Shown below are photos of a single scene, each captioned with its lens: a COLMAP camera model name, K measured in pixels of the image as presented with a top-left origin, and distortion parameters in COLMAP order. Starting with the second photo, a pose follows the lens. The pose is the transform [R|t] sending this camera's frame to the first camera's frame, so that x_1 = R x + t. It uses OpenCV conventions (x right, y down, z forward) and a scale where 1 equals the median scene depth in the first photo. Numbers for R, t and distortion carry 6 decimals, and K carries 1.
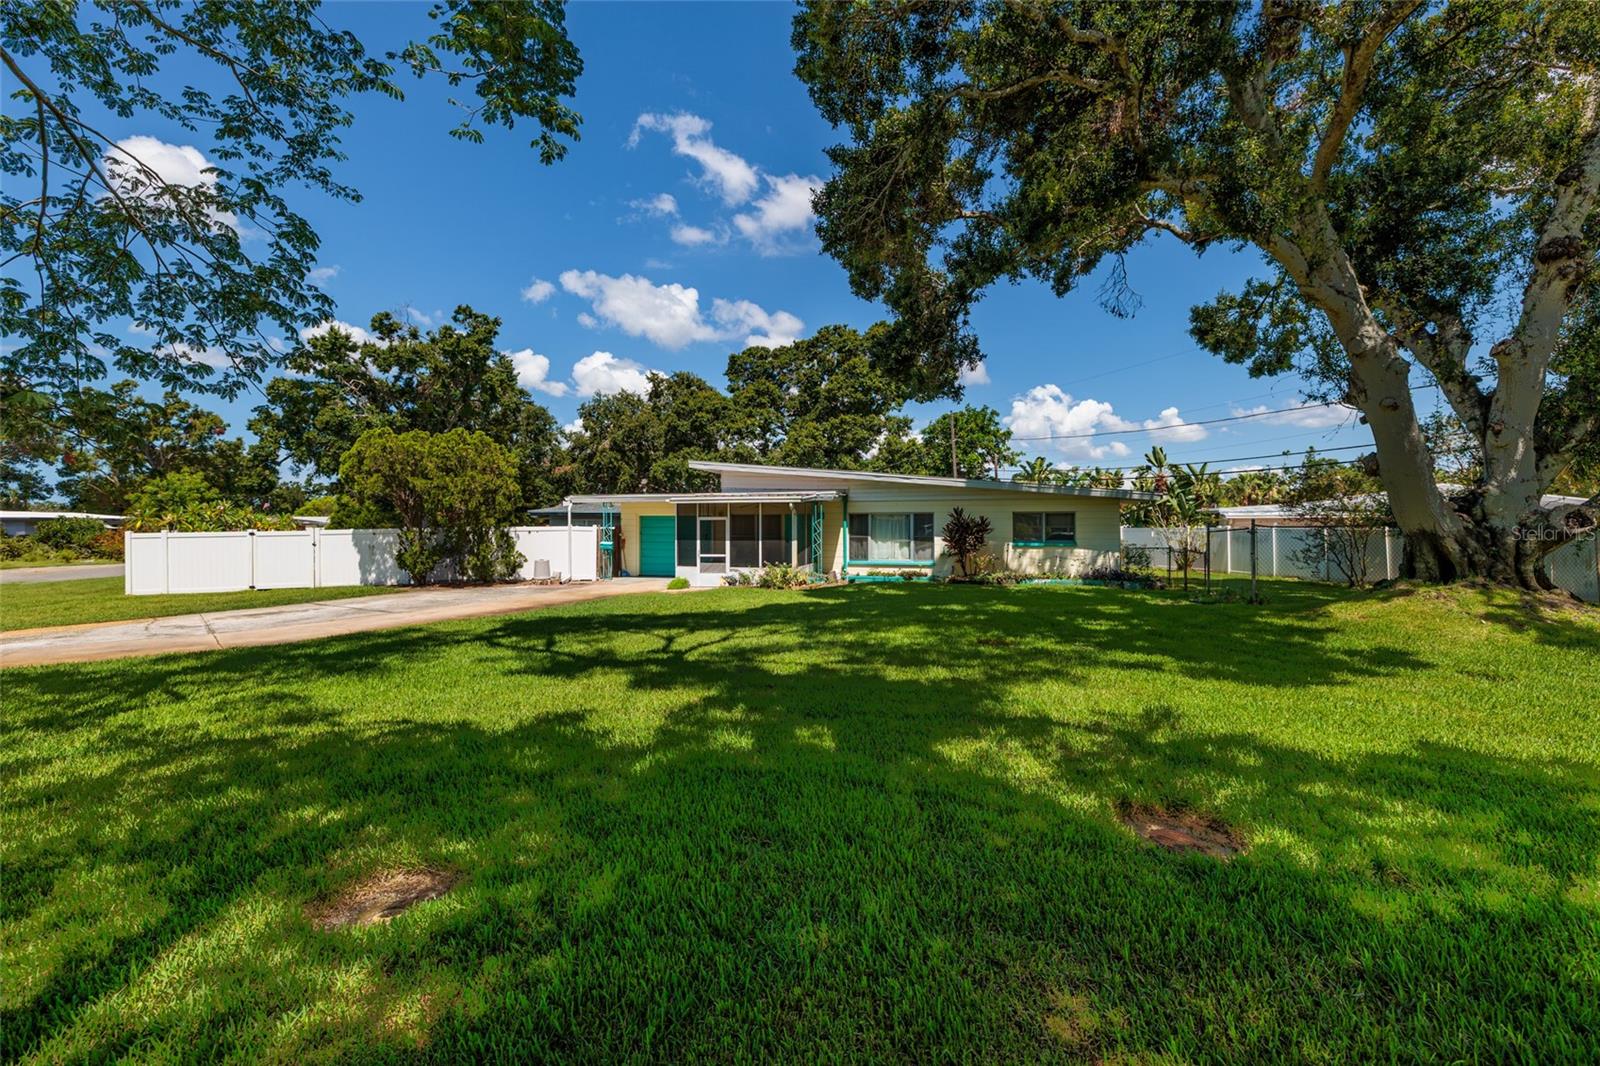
lens RADIAL K [[669.5, 0, 799.5], [0, 669.5, 528.0], [0, 0, 1]] dist [0.001653, 0.000191]
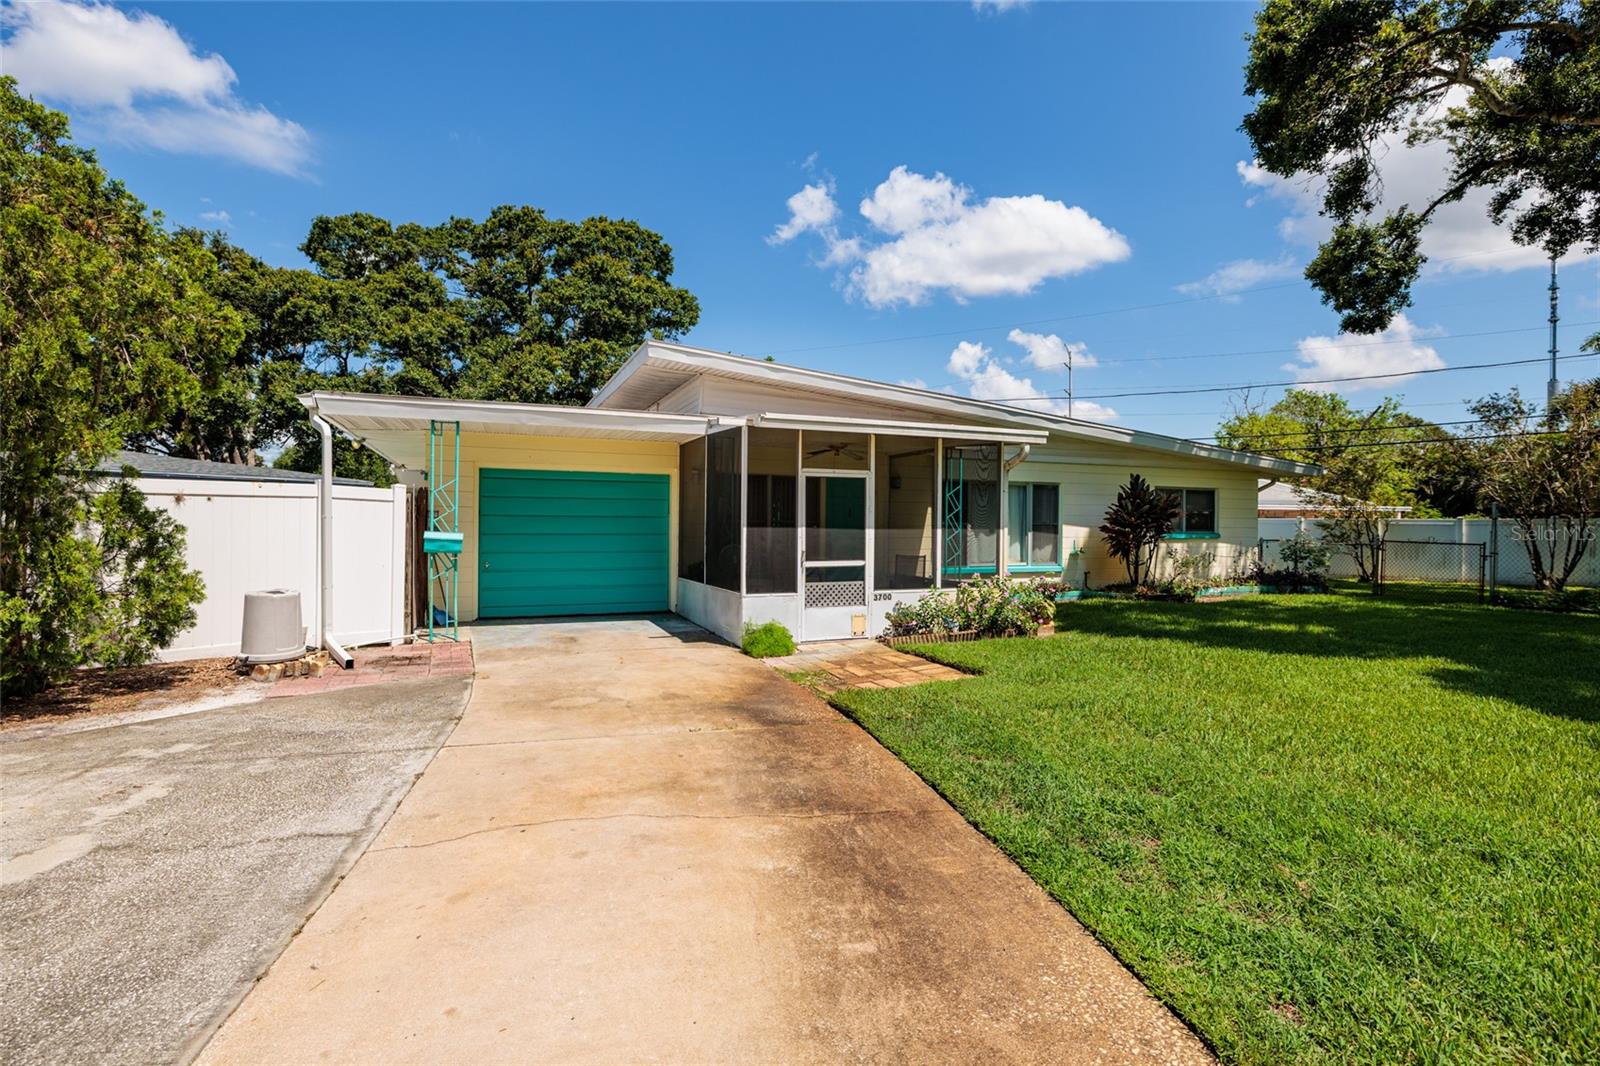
lens RADIAL K [[755.5, 0, 800.0], [0, 755.5, 533.0], [0, 0, 1]] dist [-0.001044, 0.000499]
pose [[0.806716, 0.000012, 0.590940, -0.396219], [-0.005701, 0.999954, 0.007763, 0.017545], [-0.590912, -0.009632, 0.806678, 0.598623]]
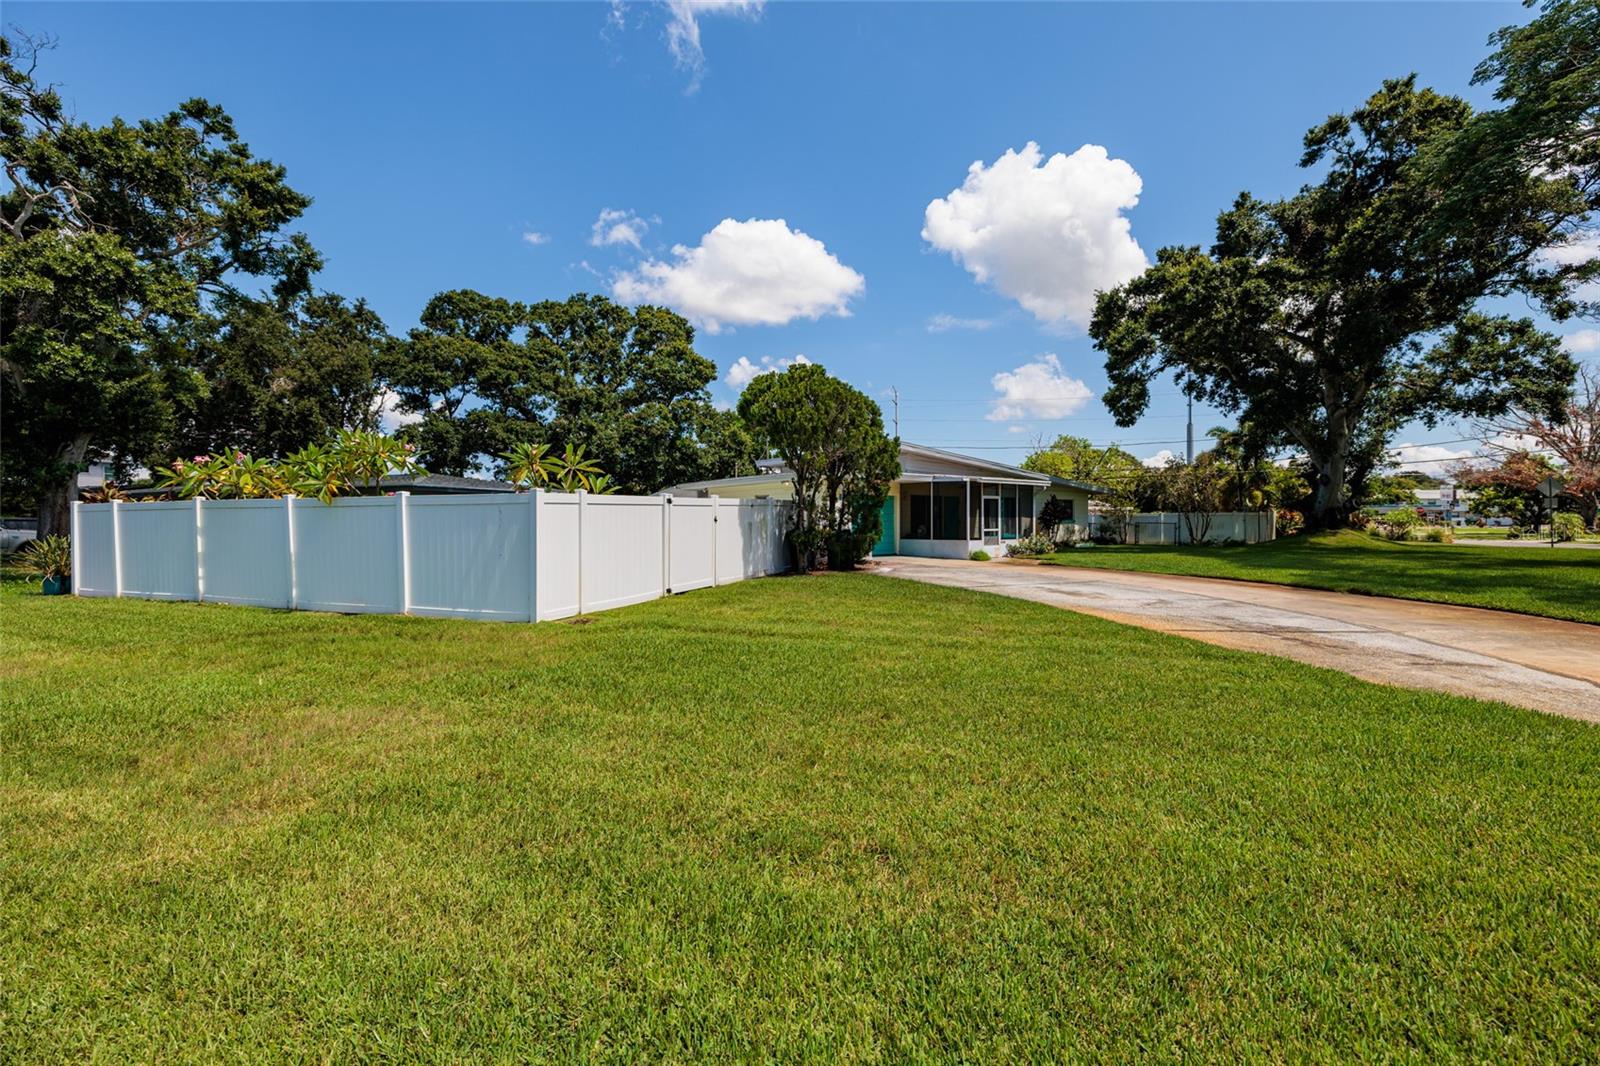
lens RADIAL K [[669.5, 0, 799.5], [0, 669.5, 528.0], [0, 0, 1]] dist [0.001653, 0.000191]
pose [[0.625991, -0.006934, 0.779799, -1.146478], [0.003919, 0.999976, 0.005746, 0.028339], [-0.779820, -0.000541, 0.626003, 0.508744]]
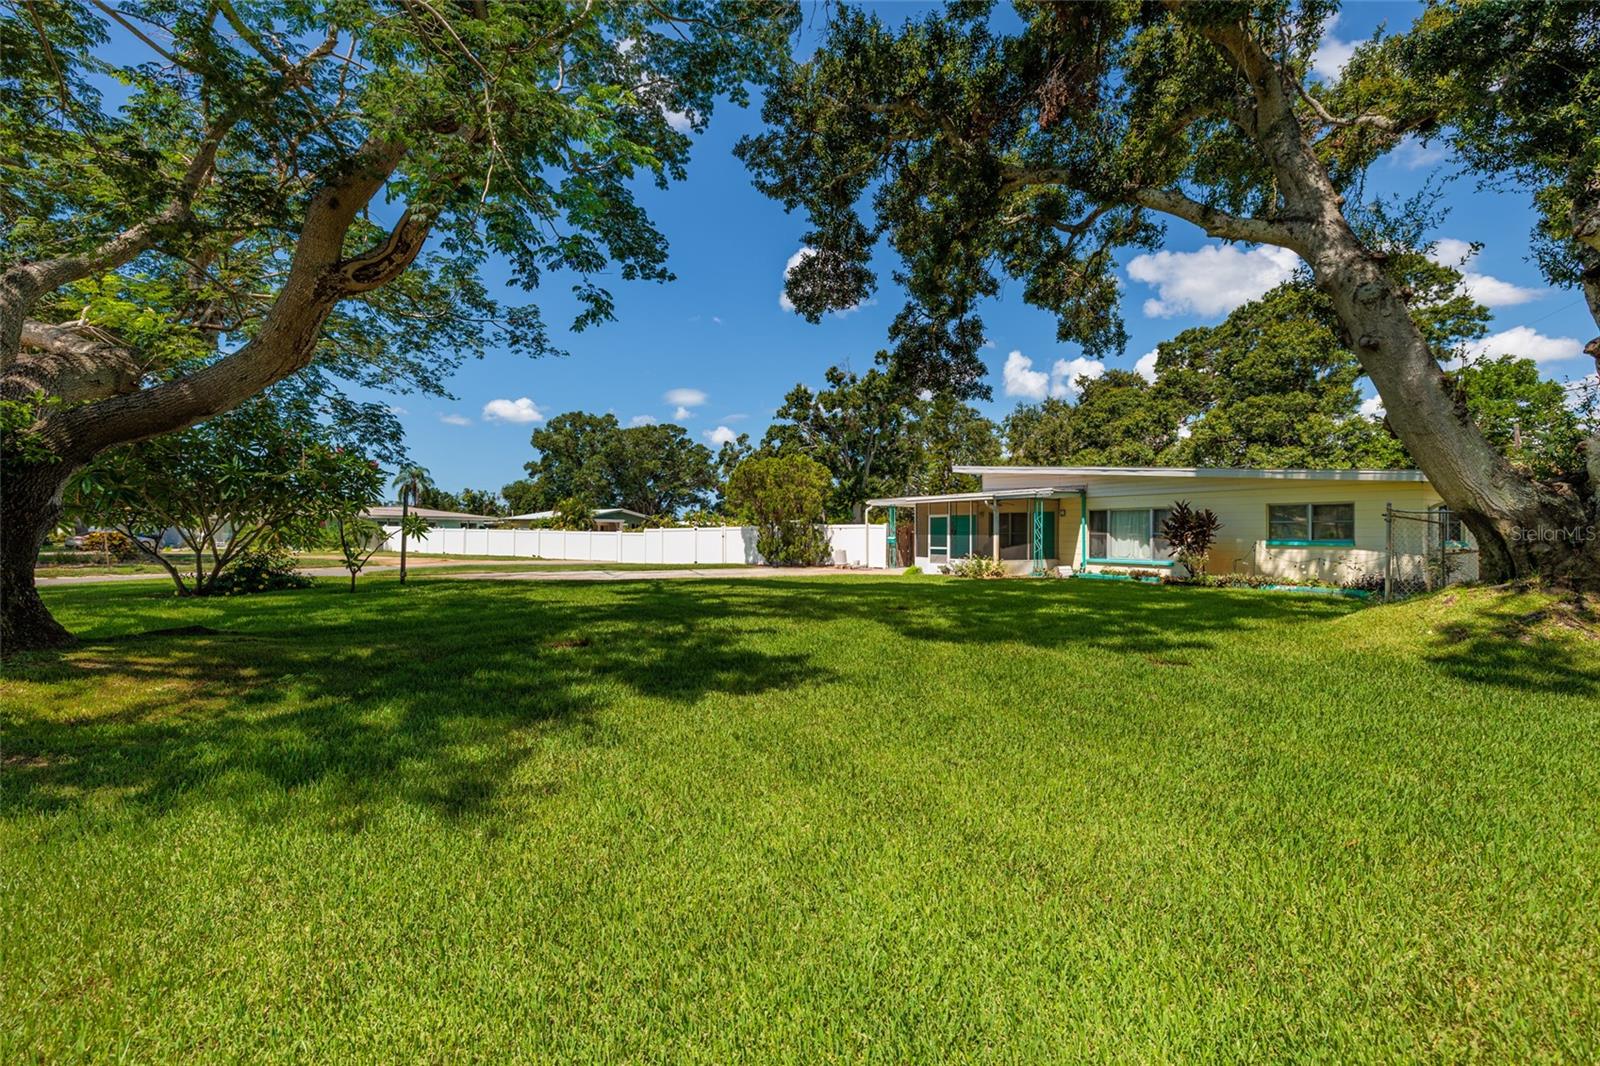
lens RADIAL K [[669.5, 0, 799.5], [0, 669.5, 528.0], [0, 0, 1]] dist [0.001653, 0.000191]
pose [[0.725646, -0.000244, -0.688068, 0.457801], [-0.009687, 0.999897, -0.010571, 0.019853], [0.688000, 0.014336, 0.725569, 0.002153]]
